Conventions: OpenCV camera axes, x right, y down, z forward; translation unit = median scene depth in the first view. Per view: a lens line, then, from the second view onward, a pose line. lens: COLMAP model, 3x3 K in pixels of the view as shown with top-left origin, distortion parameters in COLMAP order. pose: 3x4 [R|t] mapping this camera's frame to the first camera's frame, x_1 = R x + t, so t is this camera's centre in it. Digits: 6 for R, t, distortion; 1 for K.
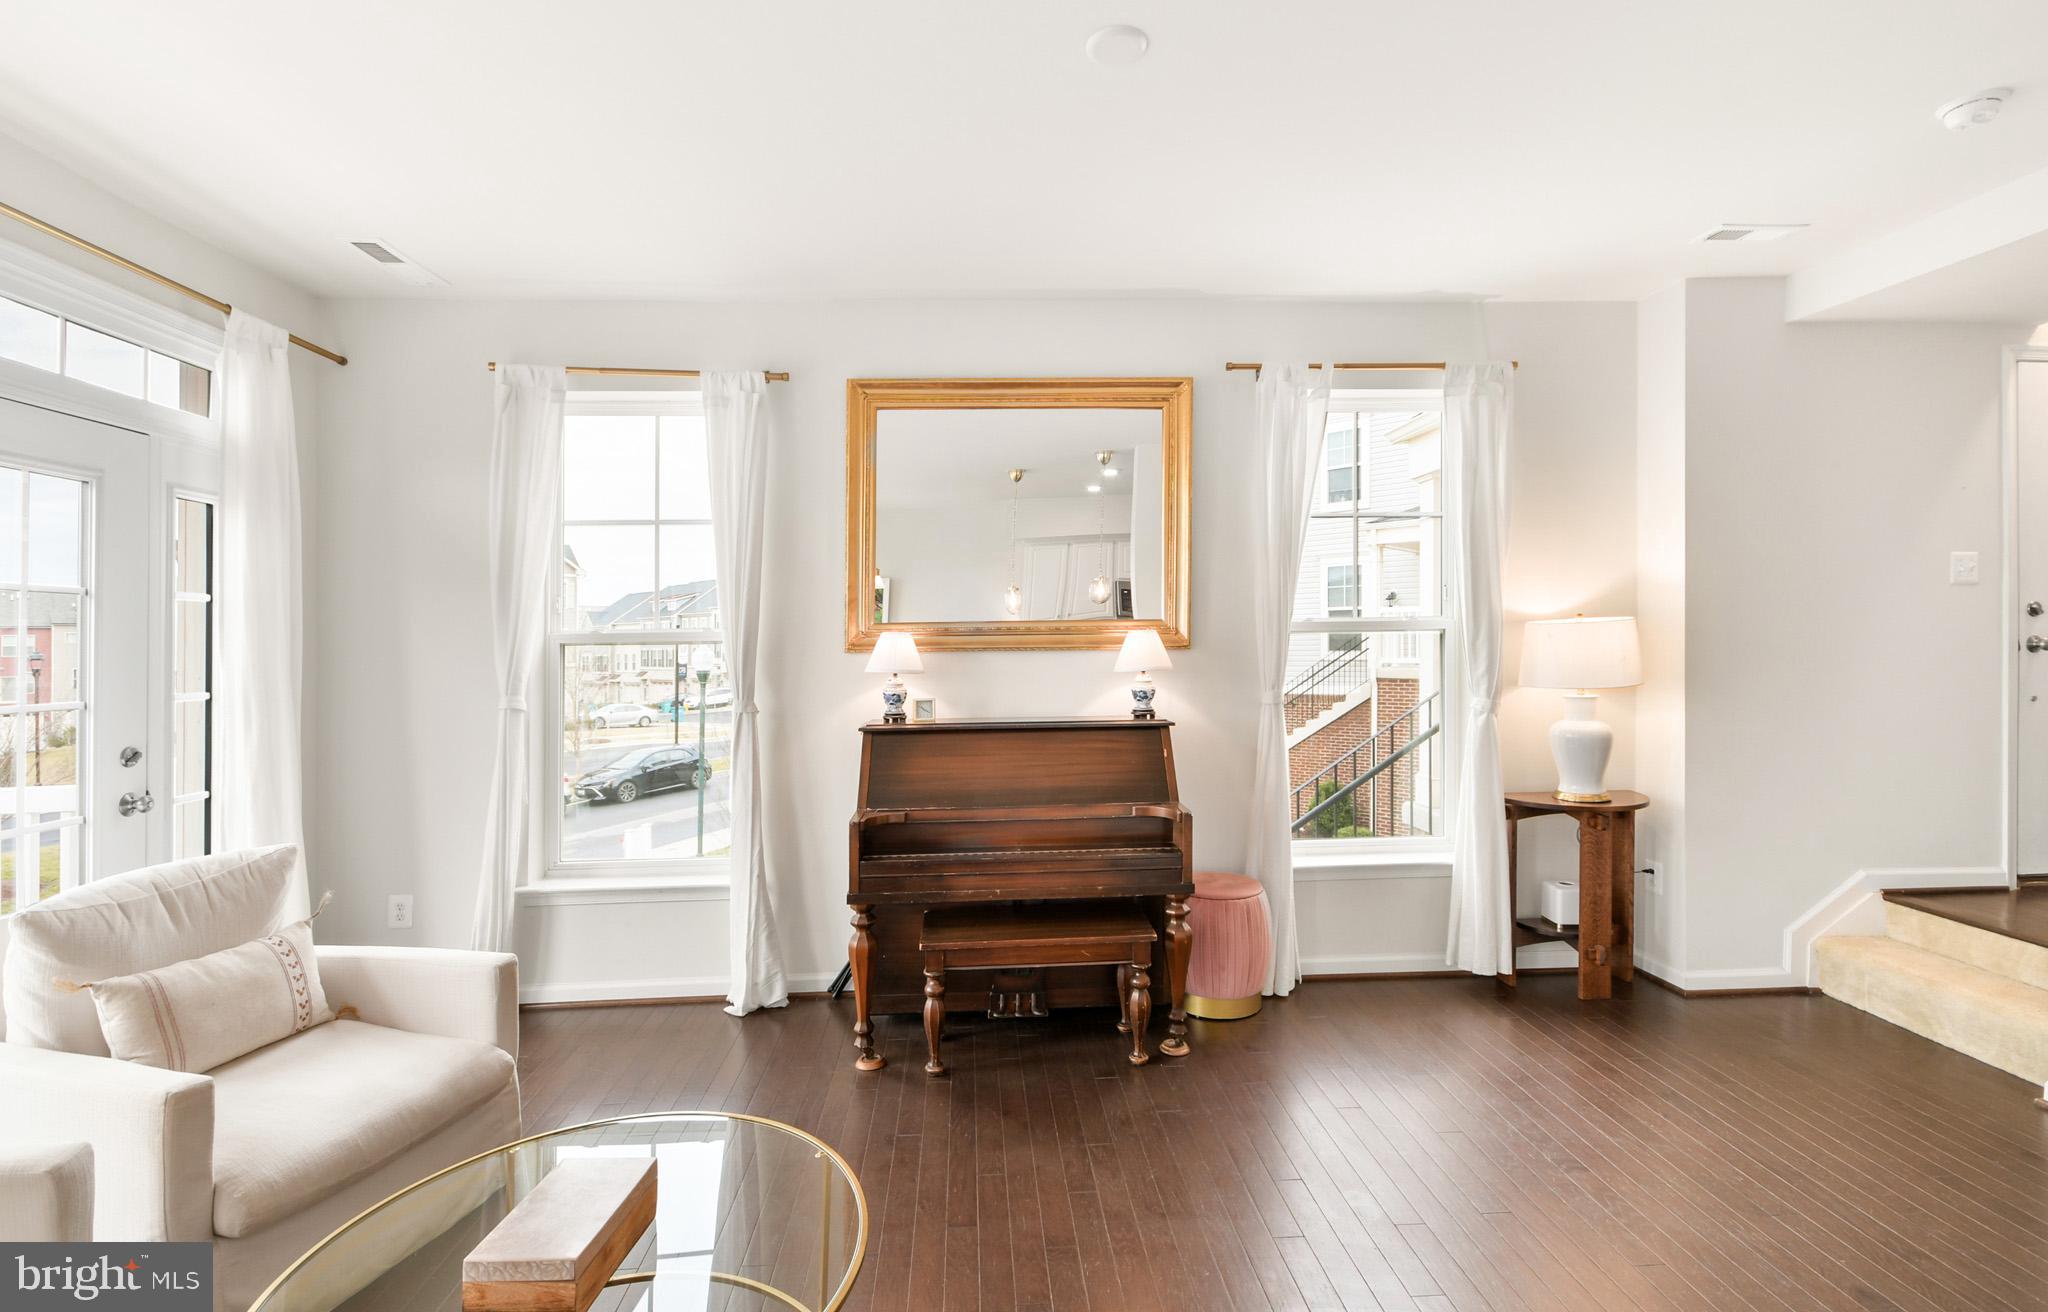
lens RADIAL K [[931.4, 0, 1011.7], [0, 931.4, 642.9], [0, 0, 1]] dist [0.018474, -0.008917]
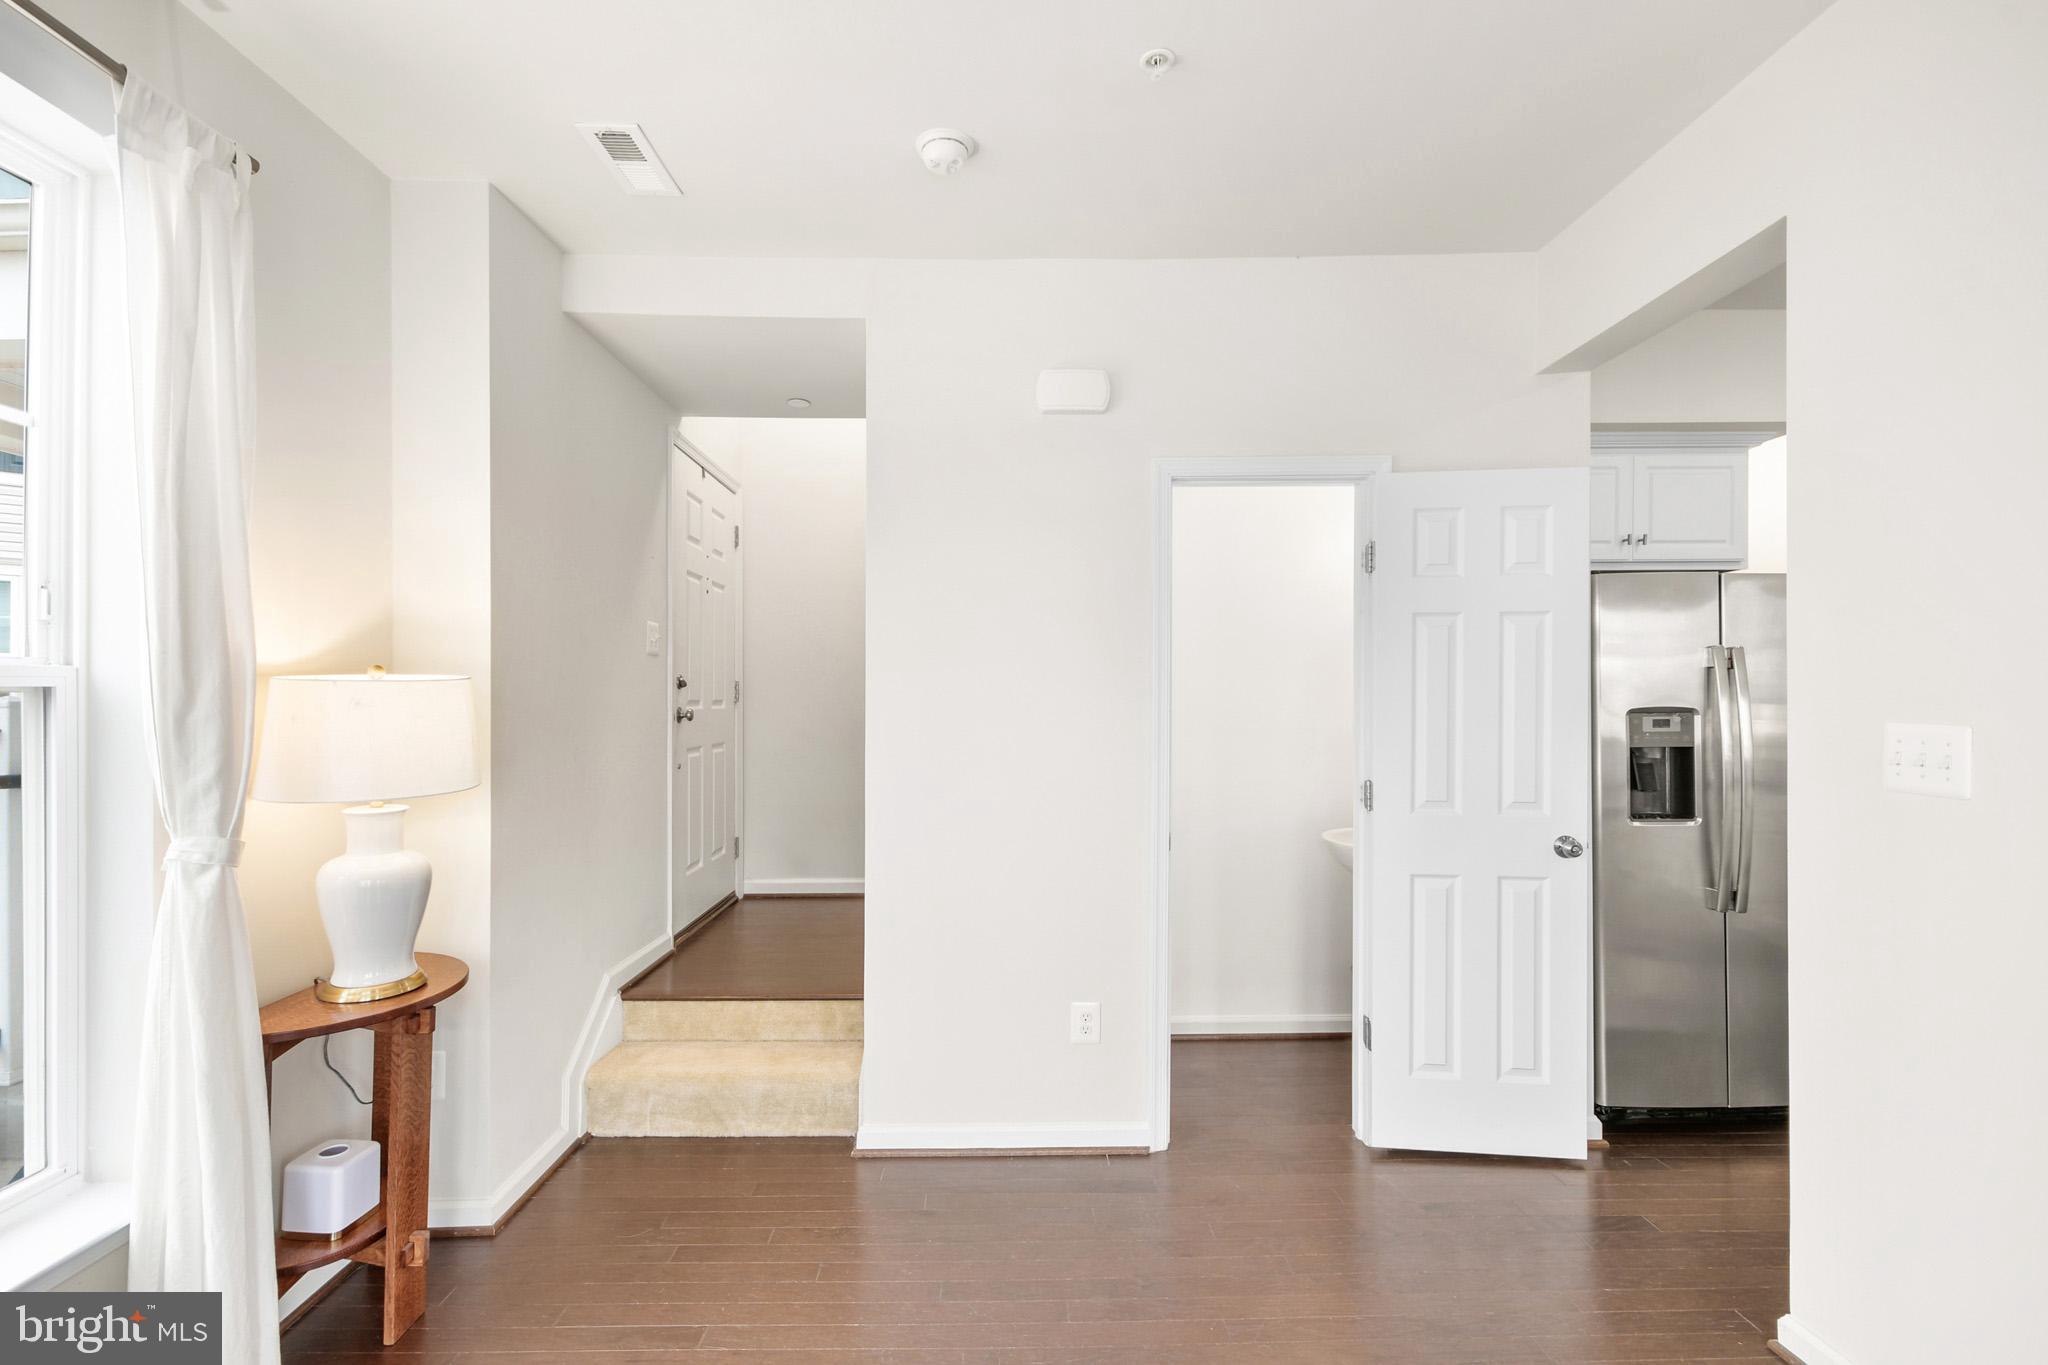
lens RADIAL K [[941.2, 0, 1014.3], [0, 941.2, 710.8], [0, 0, 1]] dist [0.028464, 0.001707]
pose [[0.029973, -0.000502, 0.999551, 0.037401], [0.010016, 0.999950, 0.000202, 0.000290], [-0.999501, 0.010006, 0.029977, 0.601314]]
